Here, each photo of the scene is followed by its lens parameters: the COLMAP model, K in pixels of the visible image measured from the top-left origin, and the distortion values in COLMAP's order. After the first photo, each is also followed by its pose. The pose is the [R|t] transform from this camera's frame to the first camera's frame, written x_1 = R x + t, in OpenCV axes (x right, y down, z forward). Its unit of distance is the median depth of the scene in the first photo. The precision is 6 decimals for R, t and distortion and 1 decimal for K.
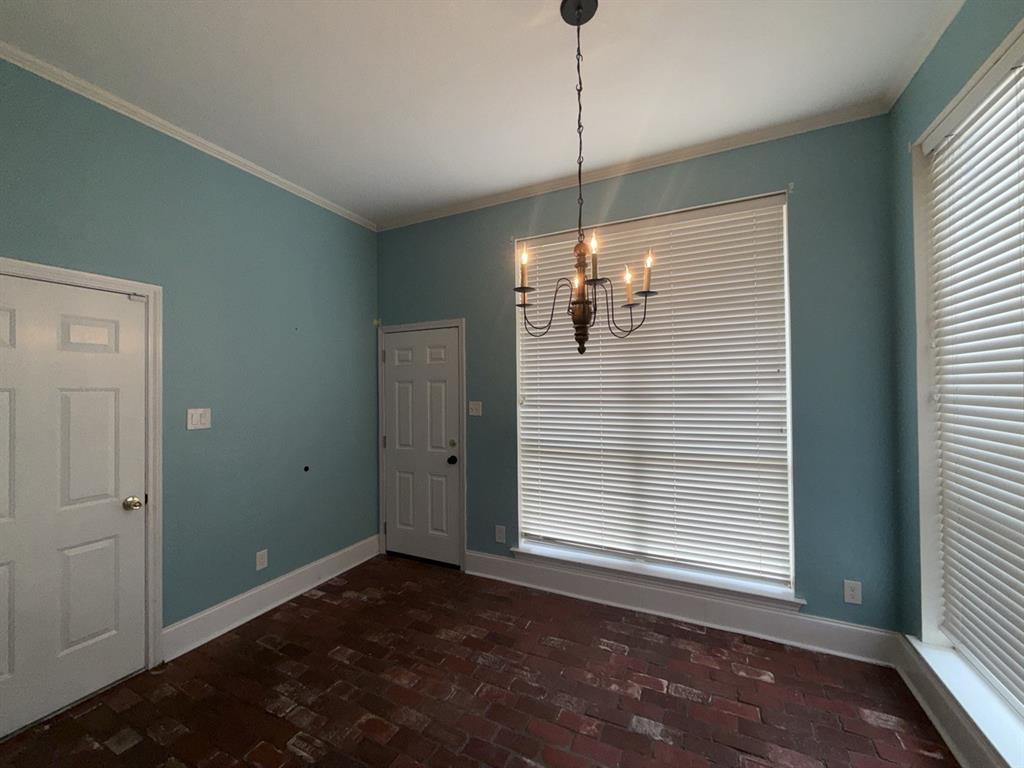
lens RADIAL K [[409.2, 0, 512.1], [0, 409.2, 384.6], [0, 0, 1]] dist [-0.001281, 0.000372]
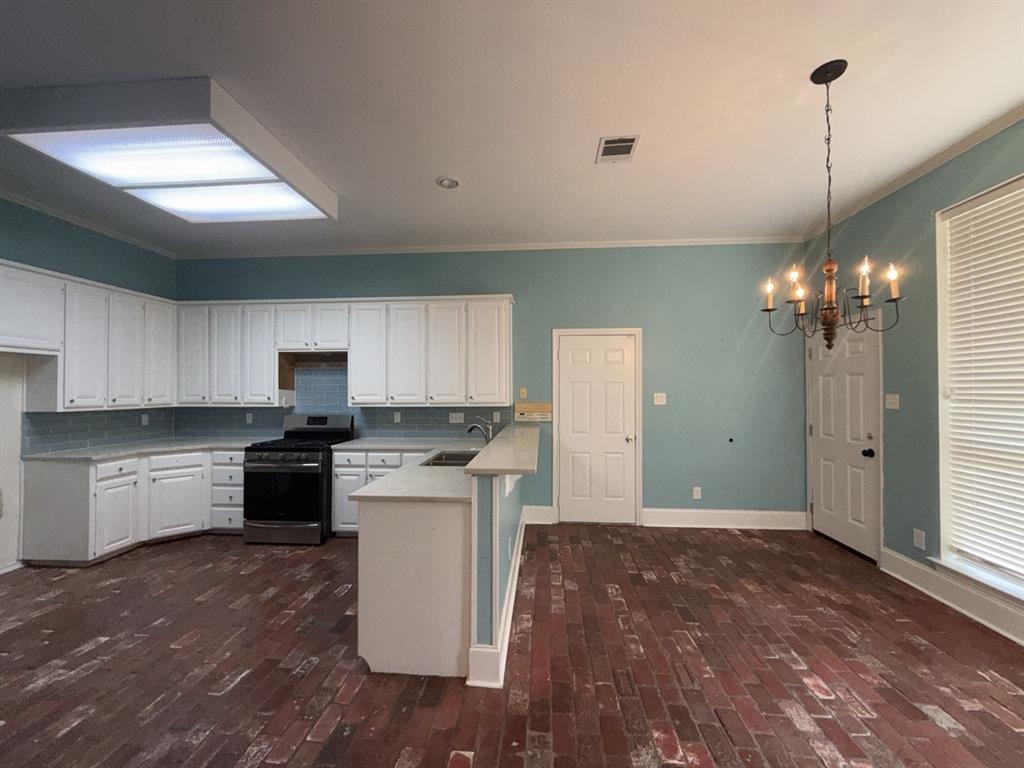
lens RADIAL K [[409.2, 0, 513.4], [0, 409.2, 384.9], [0, 0, 1]] dist [-0.001281, 0.000372]
pose [[0.369729, -0.001673, -0.929138, 0.529579], [0.005492, 0.999985, 0.000385, 0.015392], [0.929124, -0.005245, 0.369732, -0.198336]]
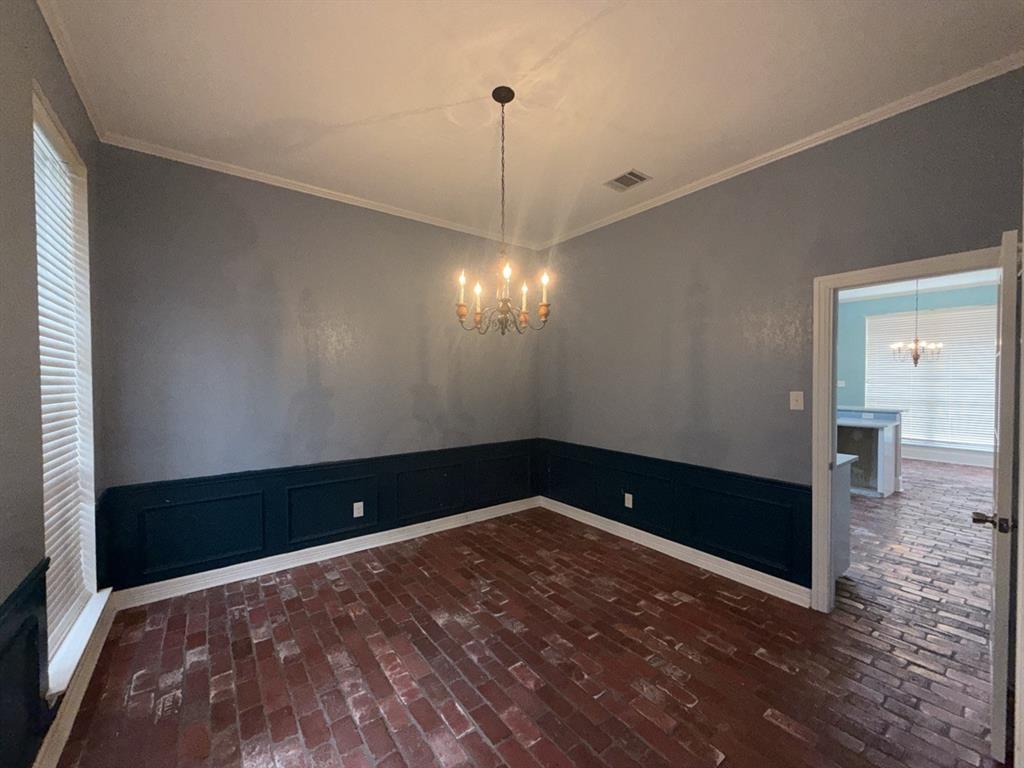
lens RADIAL K [[409.2, 0, 512.2], [0, 409.2, 383.7], [0, 0, 1]] dist [-0.001281, 0.000372]
pose [[0.889545, 0.016284, -0.456557, -0.820628], [-0.003402, 0.999573, 0.029022, -0.007572], [0.456834, -0.024263, 0.889221, -2.366229]]
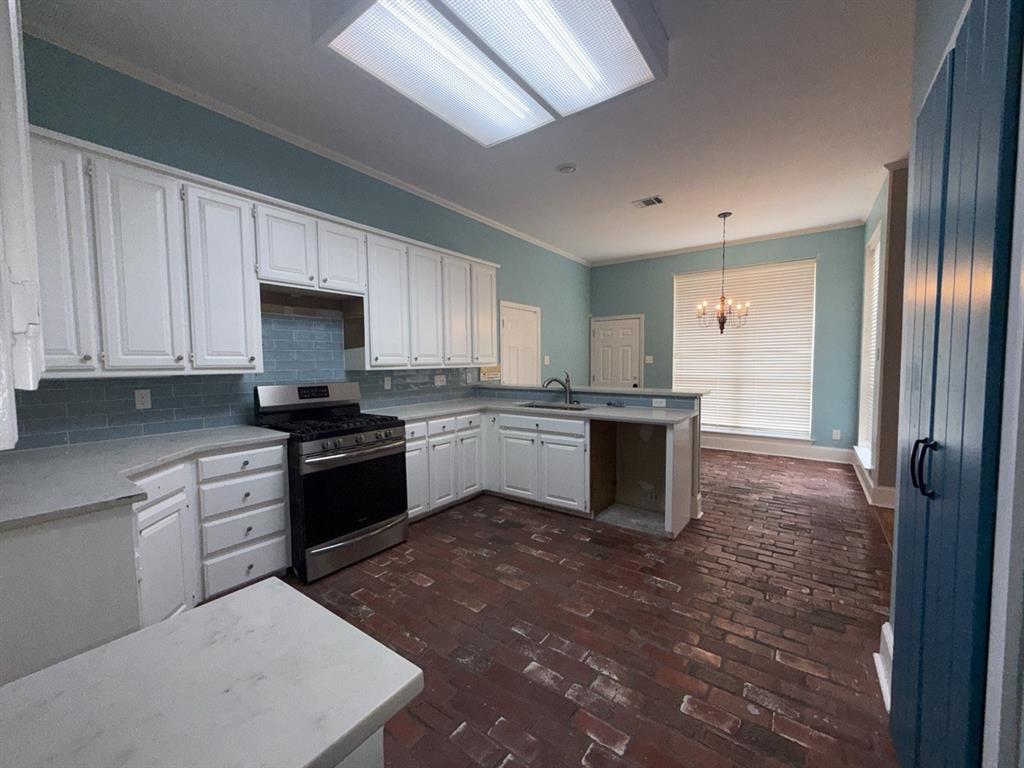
lens RADIAL K [[409.2, 0, 513.1], [0, 409.2, 384.2], [0, 0, 1]] dist [-0.001281, 0.000372]
pose [[0.983914, 0.014267, -0.178073, -0.431940], [-0.002551, 0.997826, 0.065850, 0.053624], [0.178625, -0.064336, 0.981812, -1.215849]]
